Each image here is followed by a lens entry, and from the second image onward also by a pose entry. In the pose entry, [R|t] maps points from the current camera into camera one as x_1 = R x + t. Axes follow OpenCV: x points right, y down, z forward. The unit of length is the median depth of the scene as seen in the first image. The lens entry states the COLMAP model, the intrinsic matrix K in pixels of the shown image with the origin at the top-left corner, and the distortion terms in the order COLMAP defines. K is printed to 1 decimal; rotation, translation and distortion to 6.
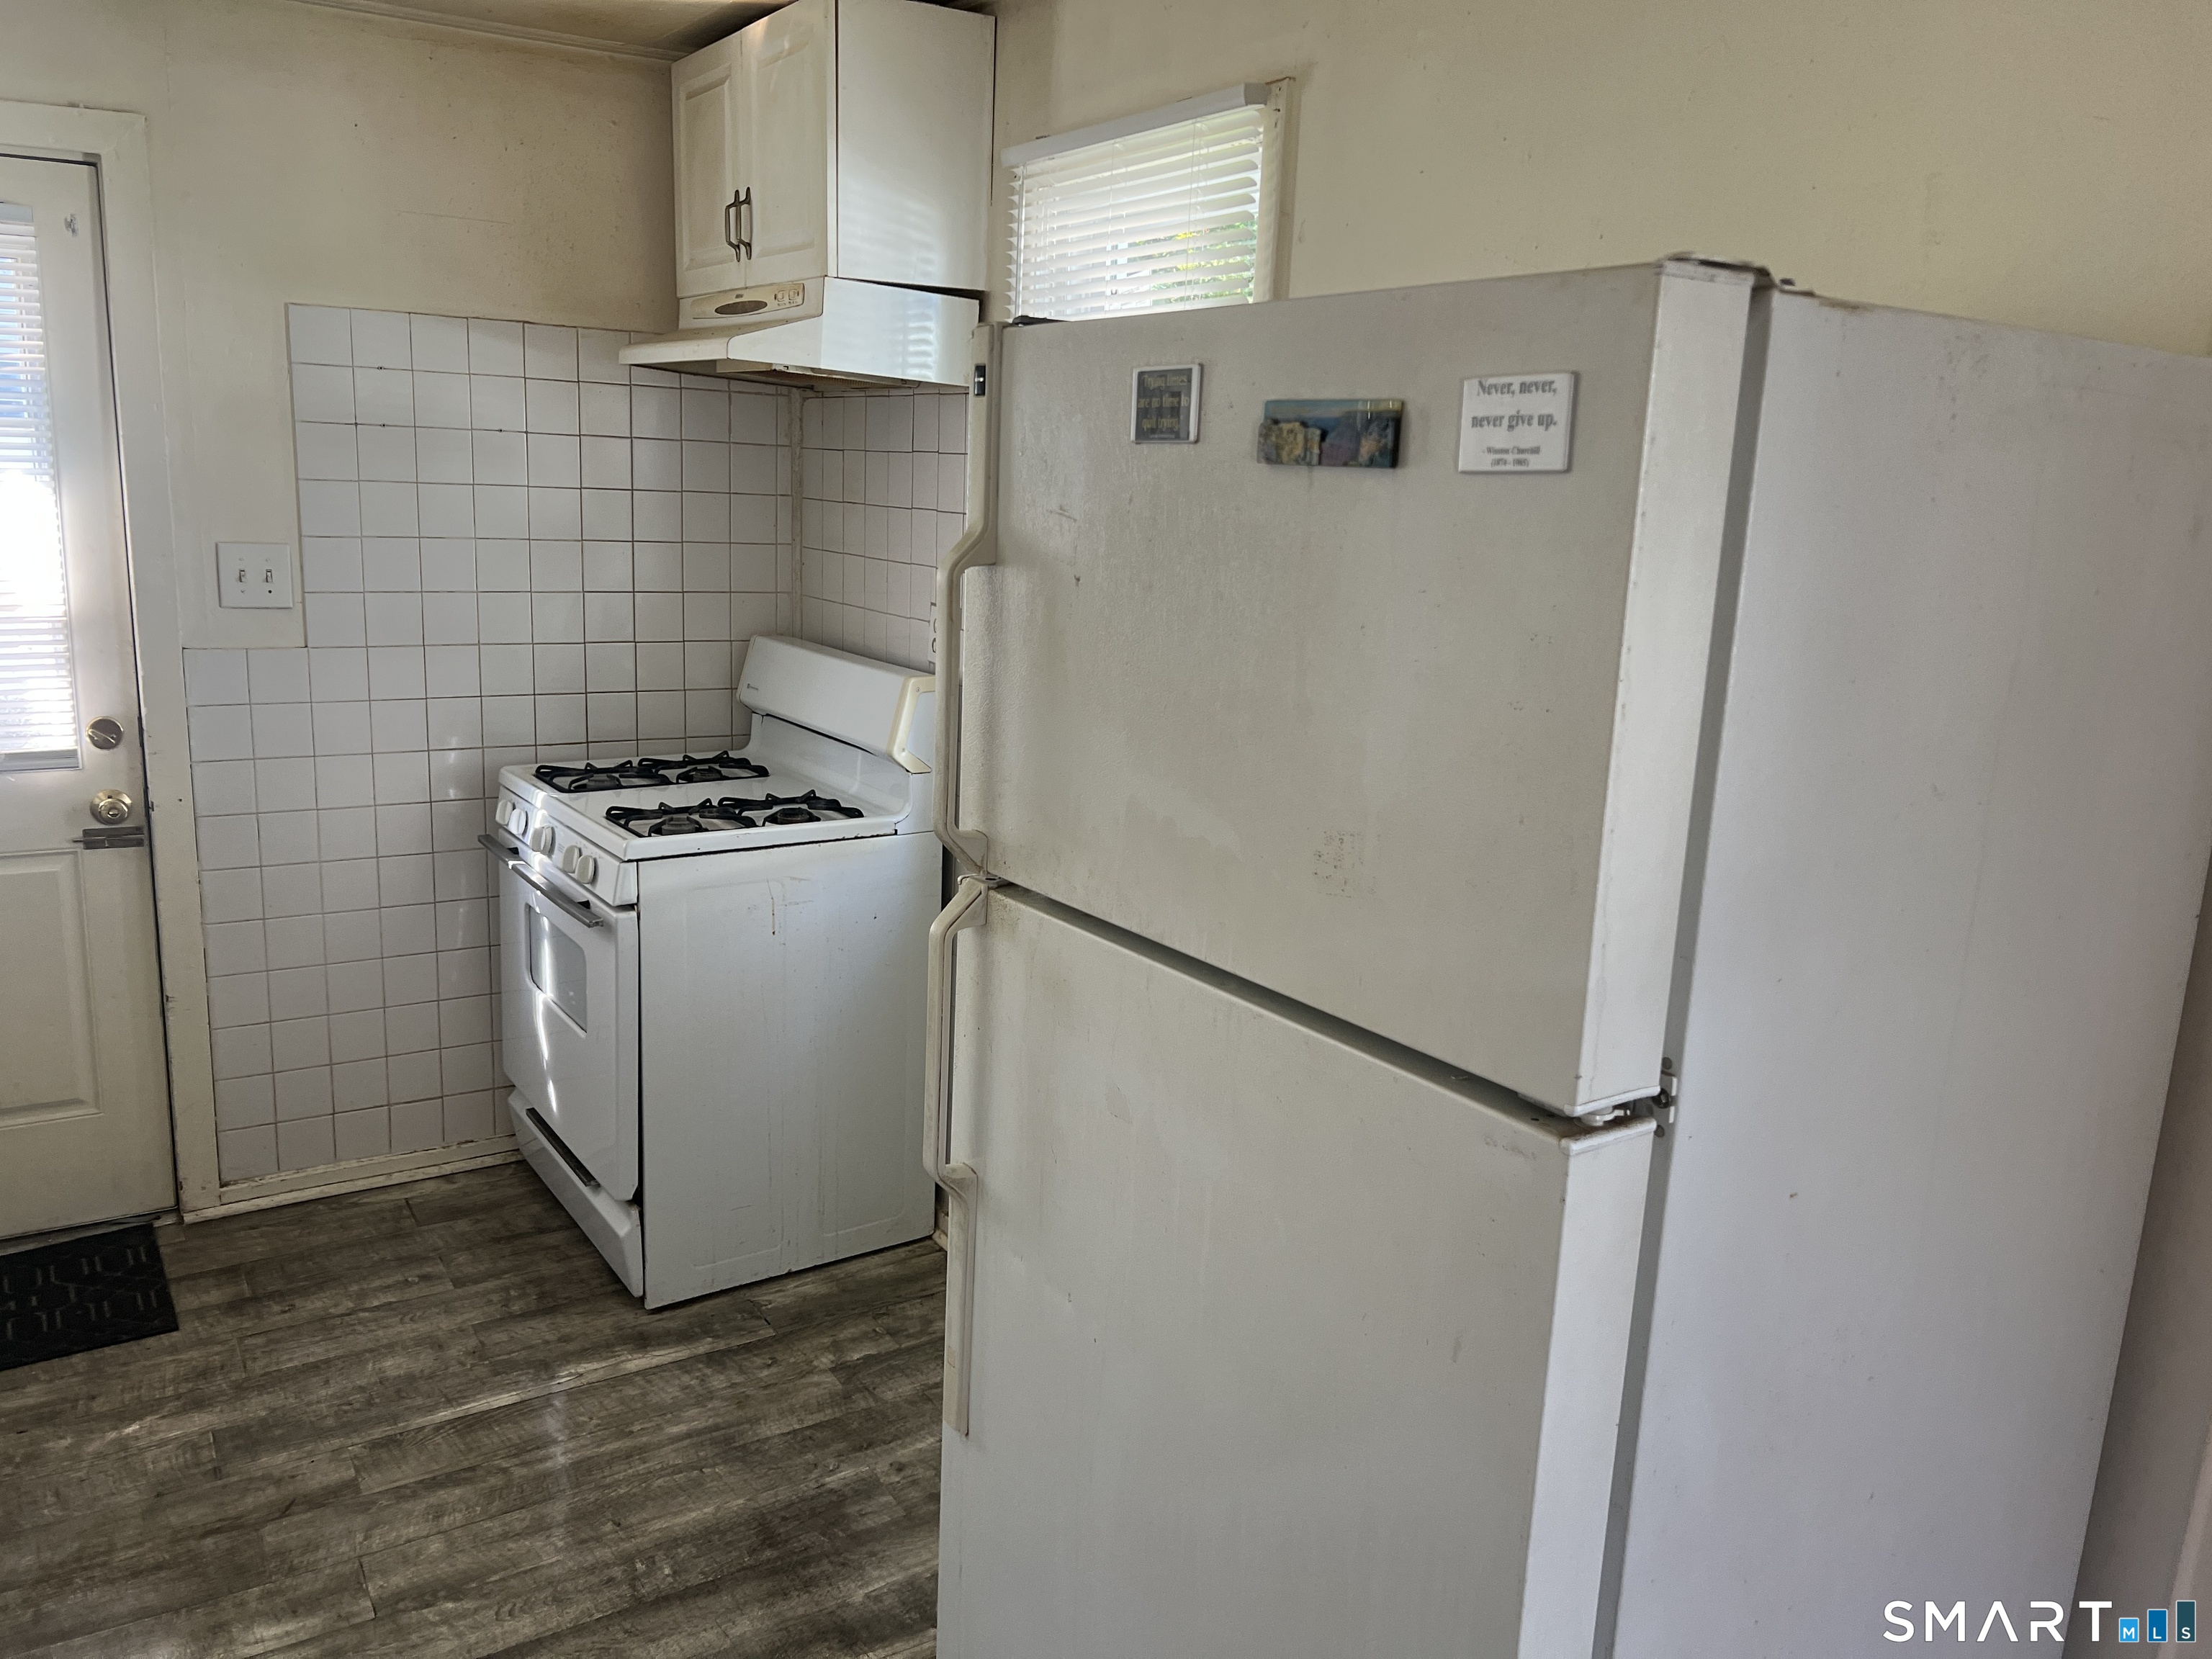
lens RADIAL K [[1671.2, 0, 1100.1], [0, 1671.2, 829.4], [0, 0, 1]] dist [0.026266, -0.017089]
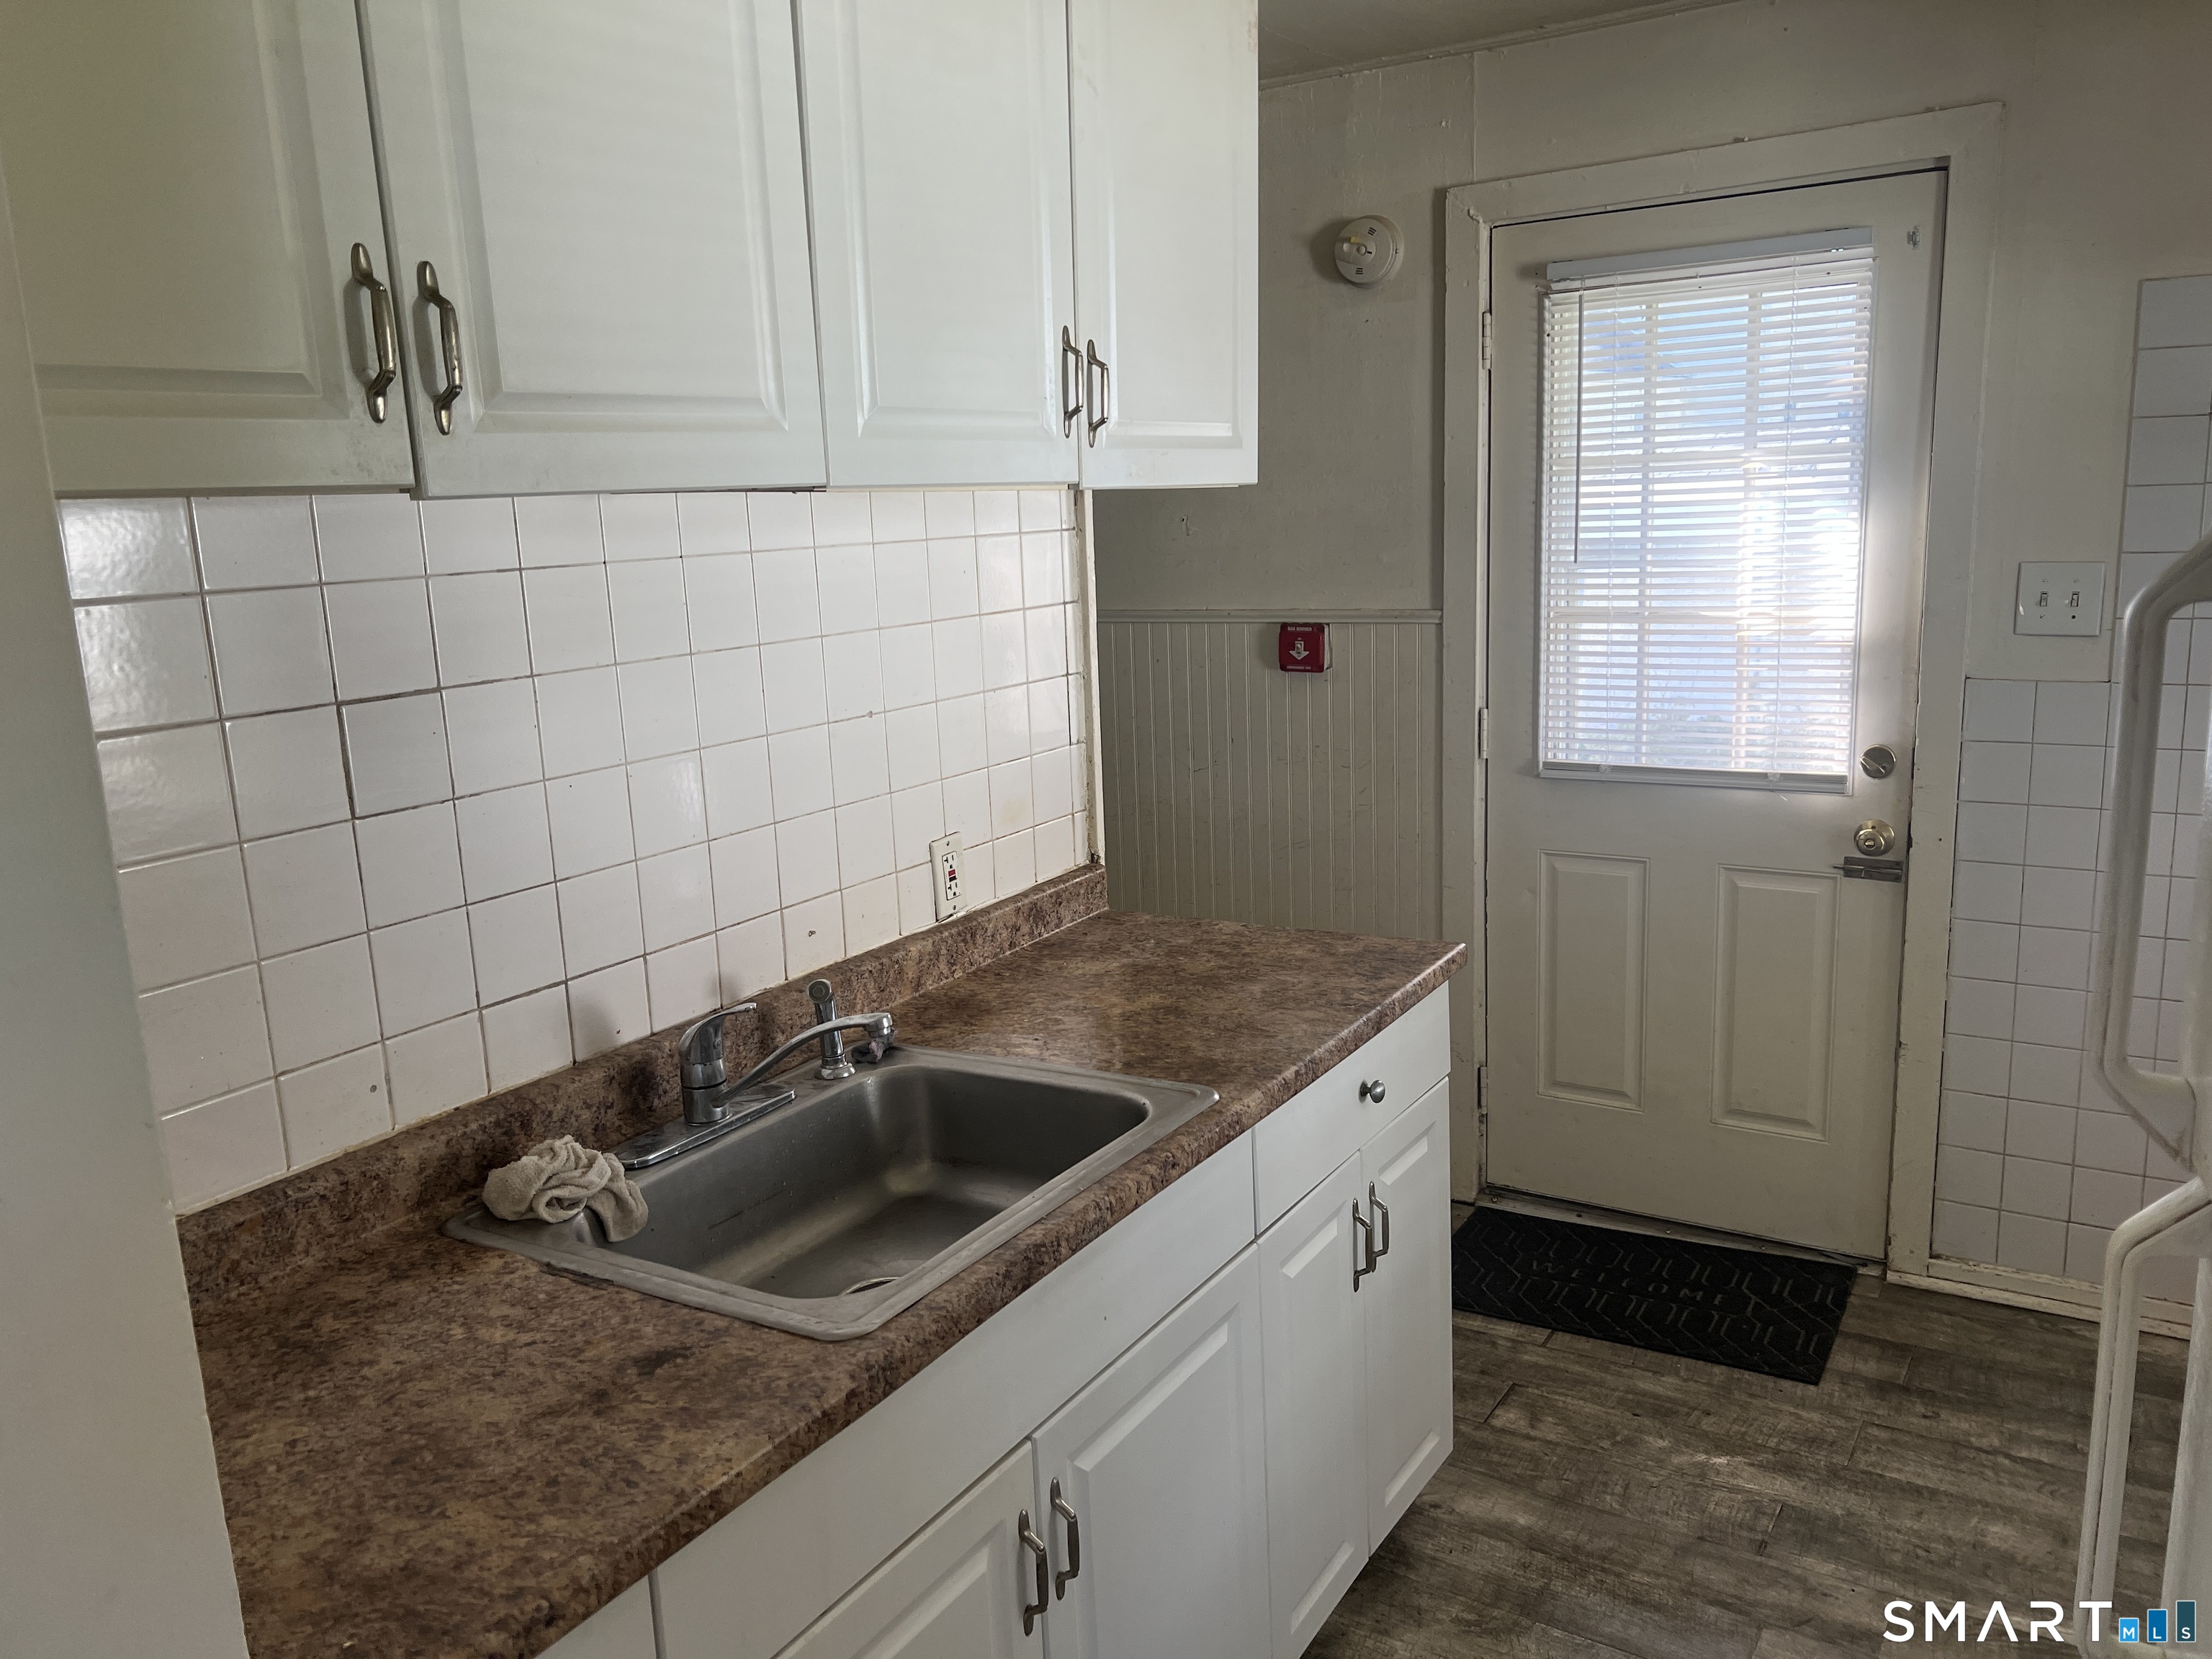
lens RADIAL K [[1671.2, 0, 1107.5], [0, 1671.2, 833.2], [0, 0, 1]] dist [0.026266, -0.017089]
pose [[0.415309, 0.124714, -0.901091, 0.106209], [-0.132346, 0.988302, 0.075787, -0.032011], [0.900002, 0.087781, 0.426956, 0.195479]]
